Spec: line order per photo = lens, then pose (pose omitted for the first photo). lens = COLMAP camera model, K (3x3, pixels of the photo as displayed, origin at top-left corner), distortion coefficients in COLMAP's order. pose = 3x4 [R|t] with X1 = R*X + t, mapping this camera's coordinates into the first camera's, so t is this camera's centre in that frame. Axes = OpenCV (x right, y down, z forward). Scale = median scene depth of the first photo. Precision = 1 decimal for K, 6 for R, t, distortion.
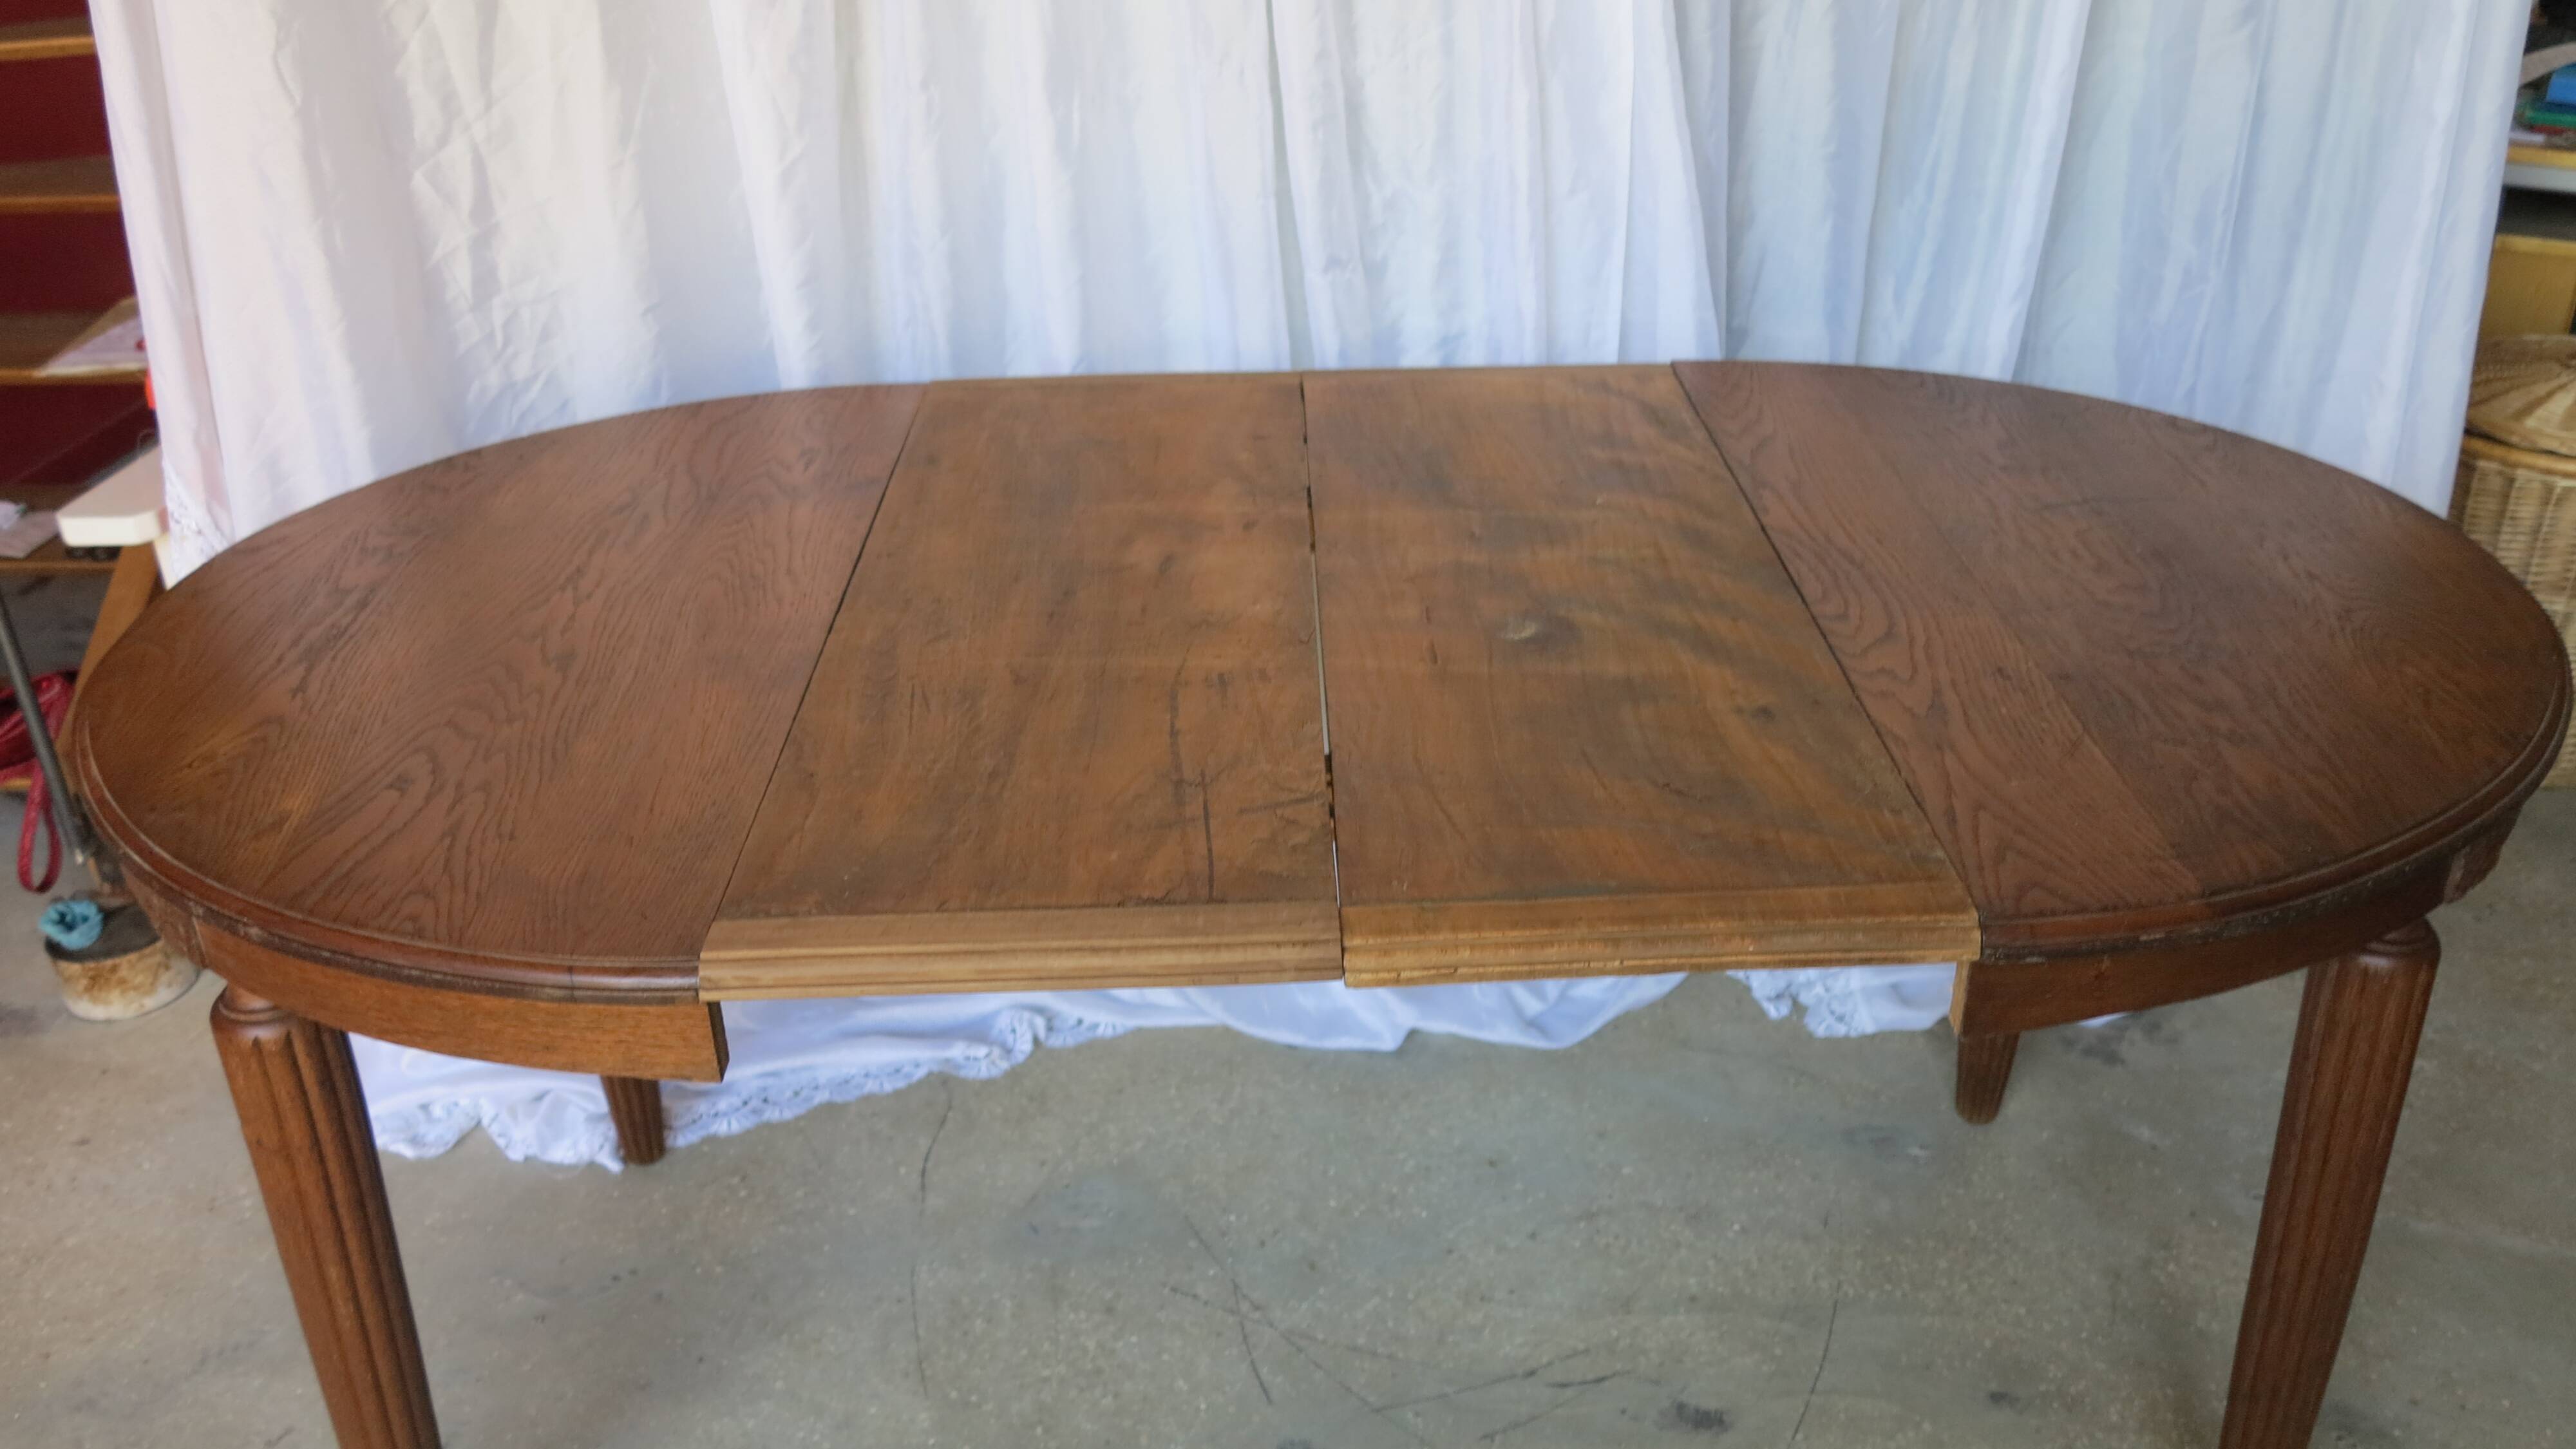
lens RADIAL K [[2107.6, 0, 1280.9], [0, 2107.6, 730.0], [0, 0, 1]] dist [-0.043836, 0.016752]
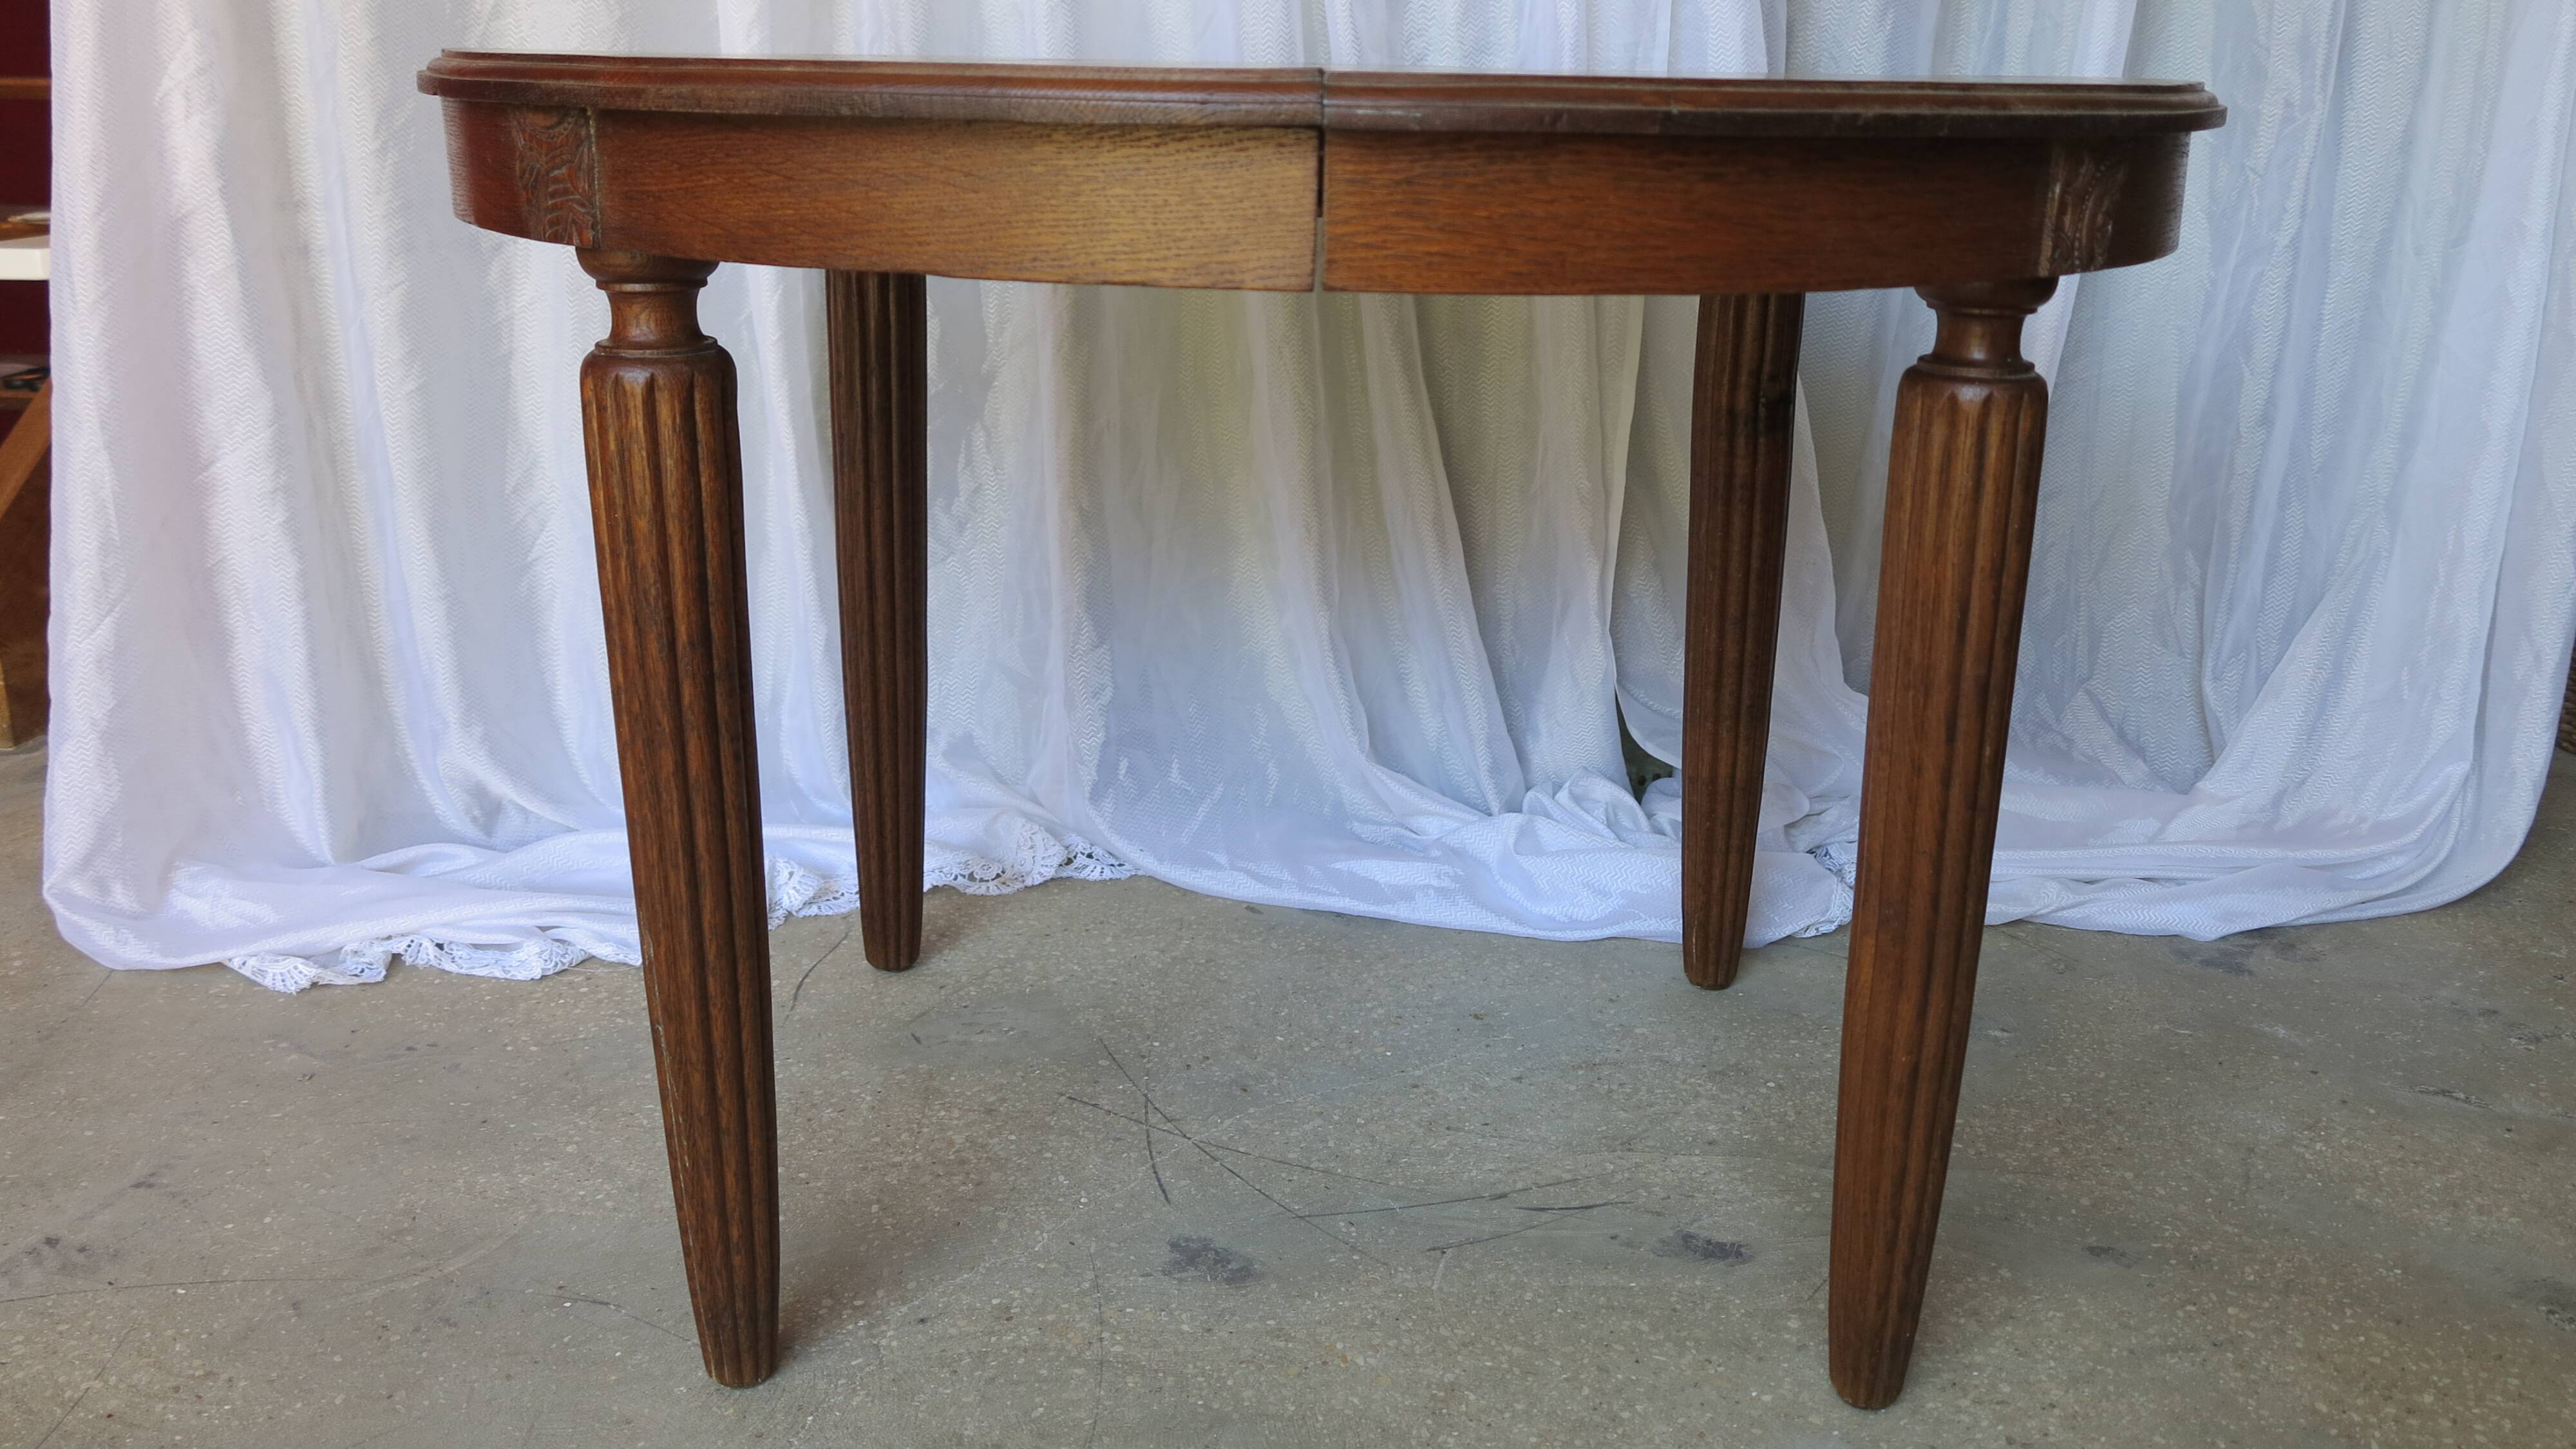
lens RADIAL K [[2107.6, 0, 1281.9], [0, 2107.6, 725.2], [0, 0, 1]] dist [-0.043836, 0.016752]
pose [[0.997162, 0.056864, -0.049344, 0.062968], [-0.064426, 0.983603, -0.168445, 0.258243], [0.038957, 0.171146, 0.984475, 0.176217]]
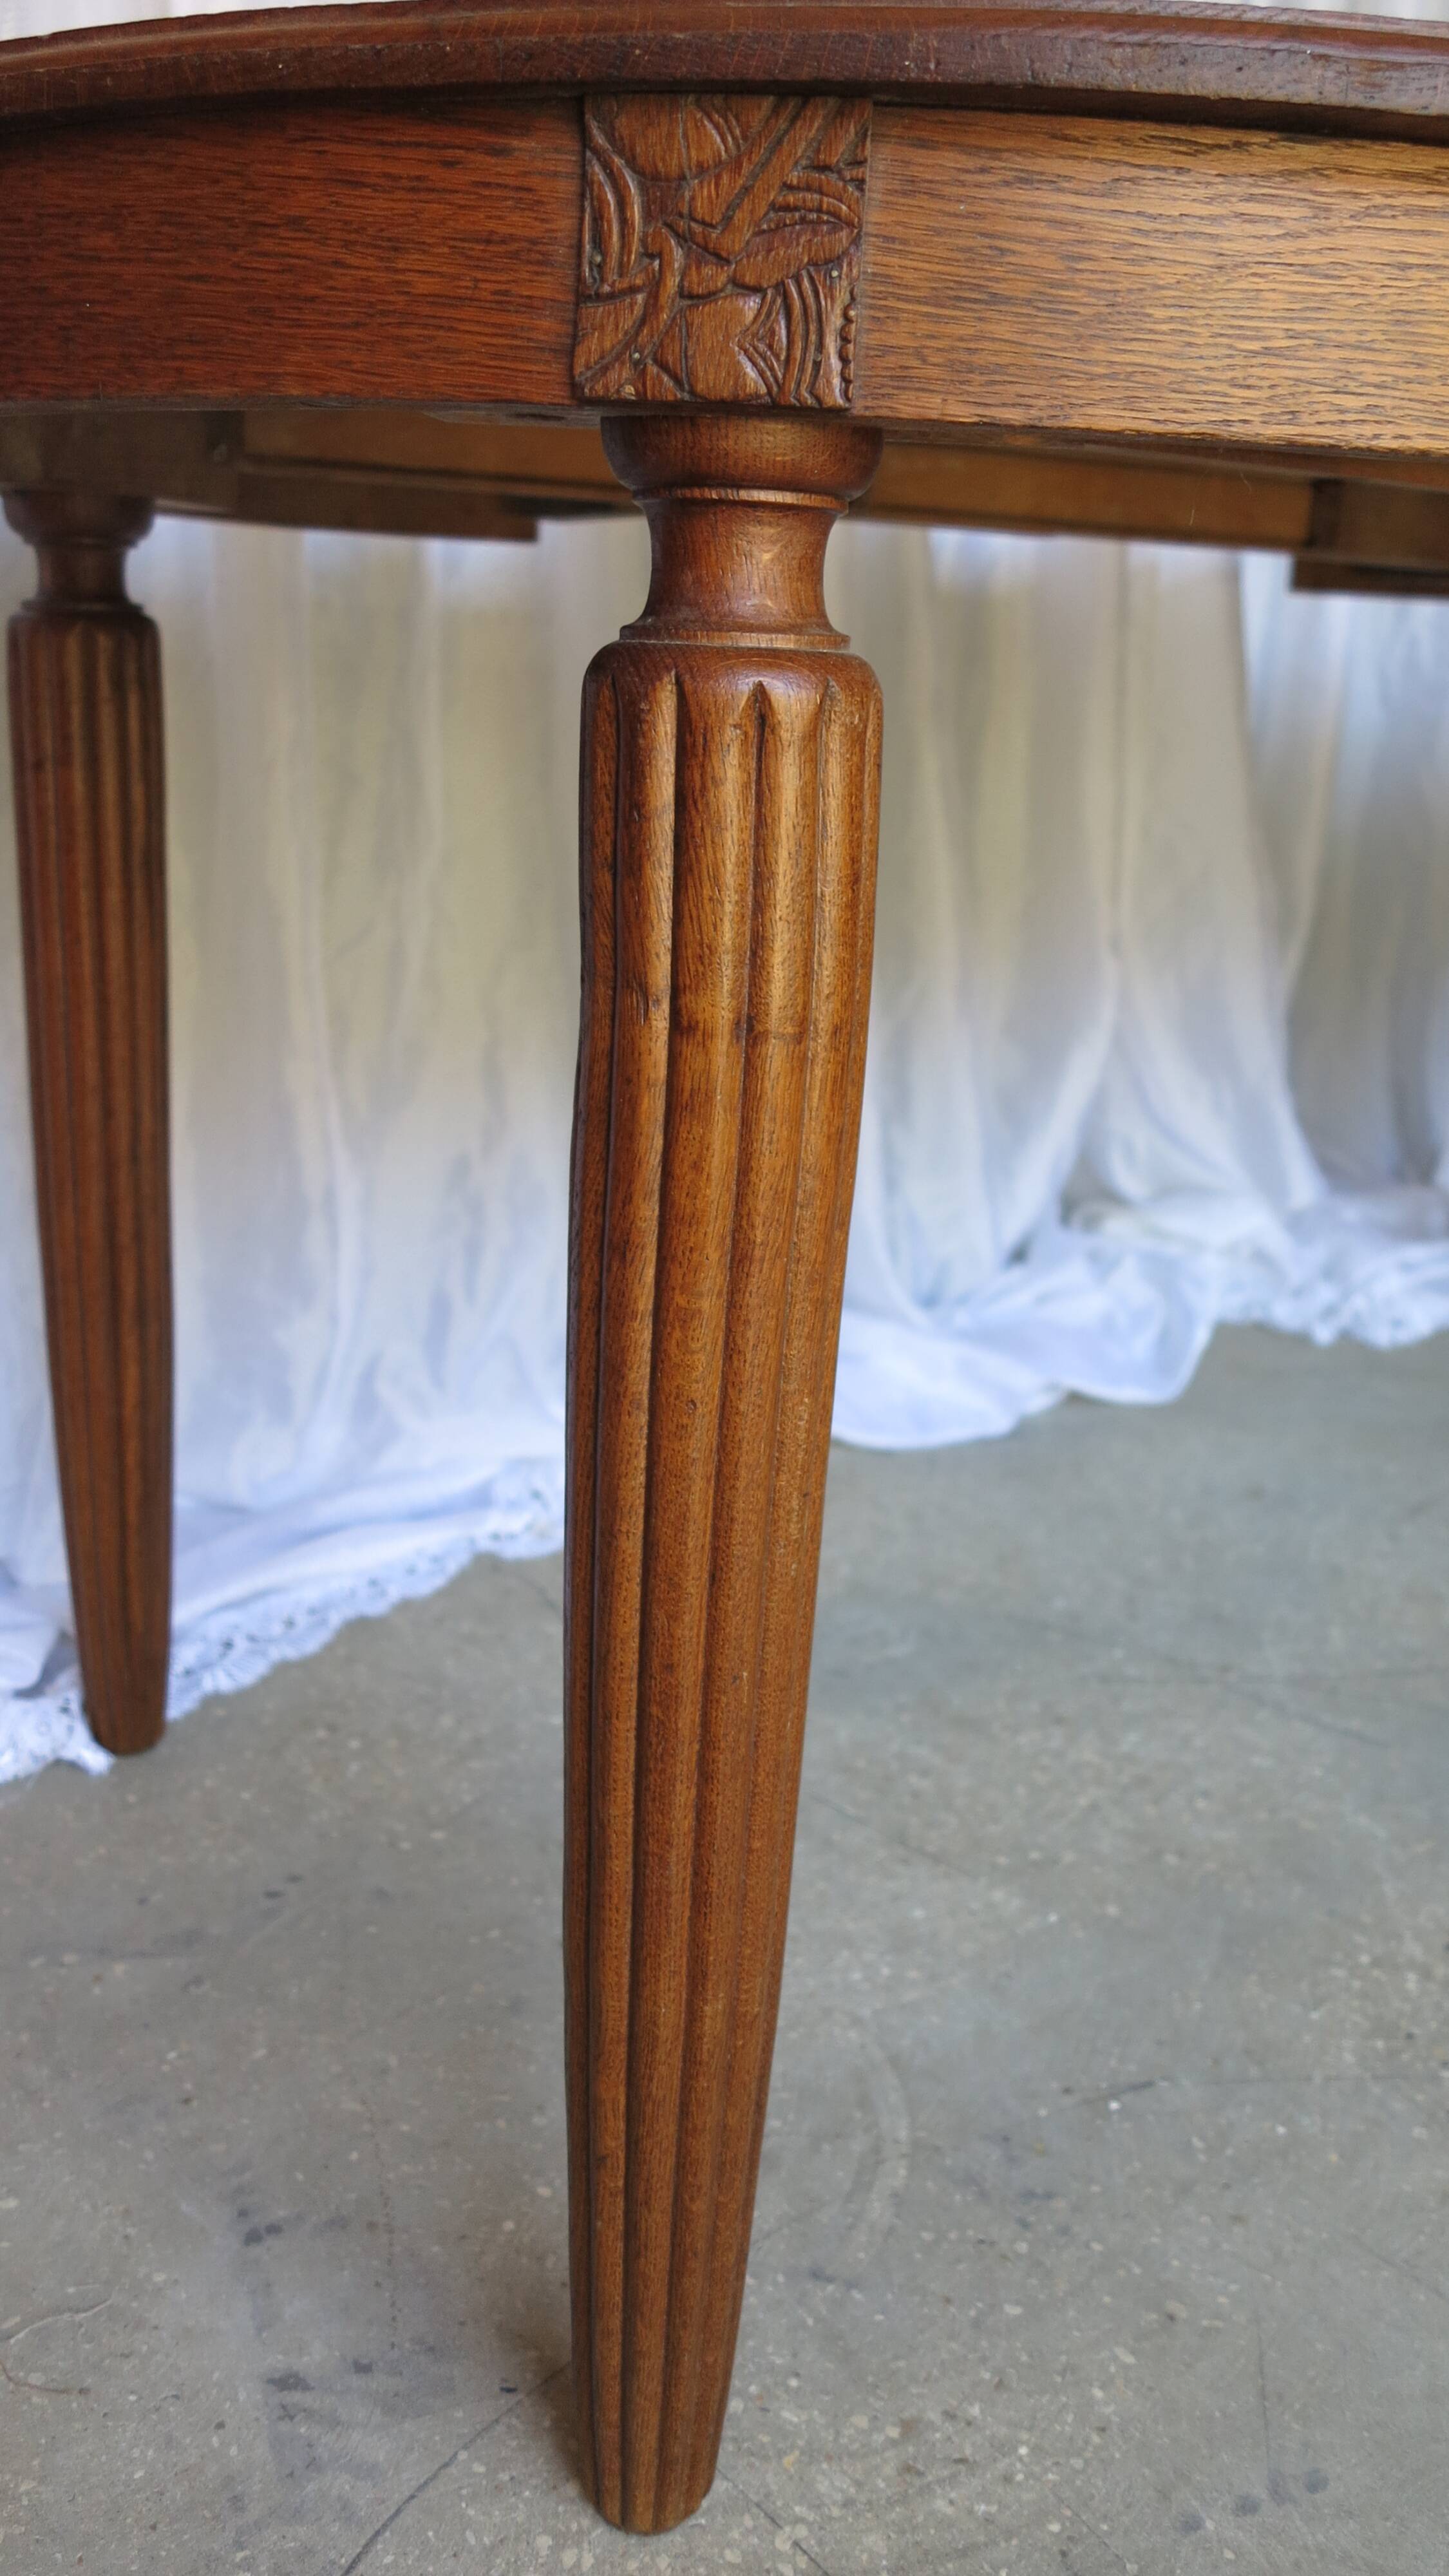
lens RADIAL K [[2107.6, 0, 709.2], [0, 2107.6, 1280.2], [0, 0, 1]] dist [-0.043836, 0.016752]
pose [[0.848066, -0.104717, 0.519441, -0.492554], [0.201384, 0.970419, -0.133159, 0.208704], [-0.490132, 0.217535, 0.844067, 0.476683]]
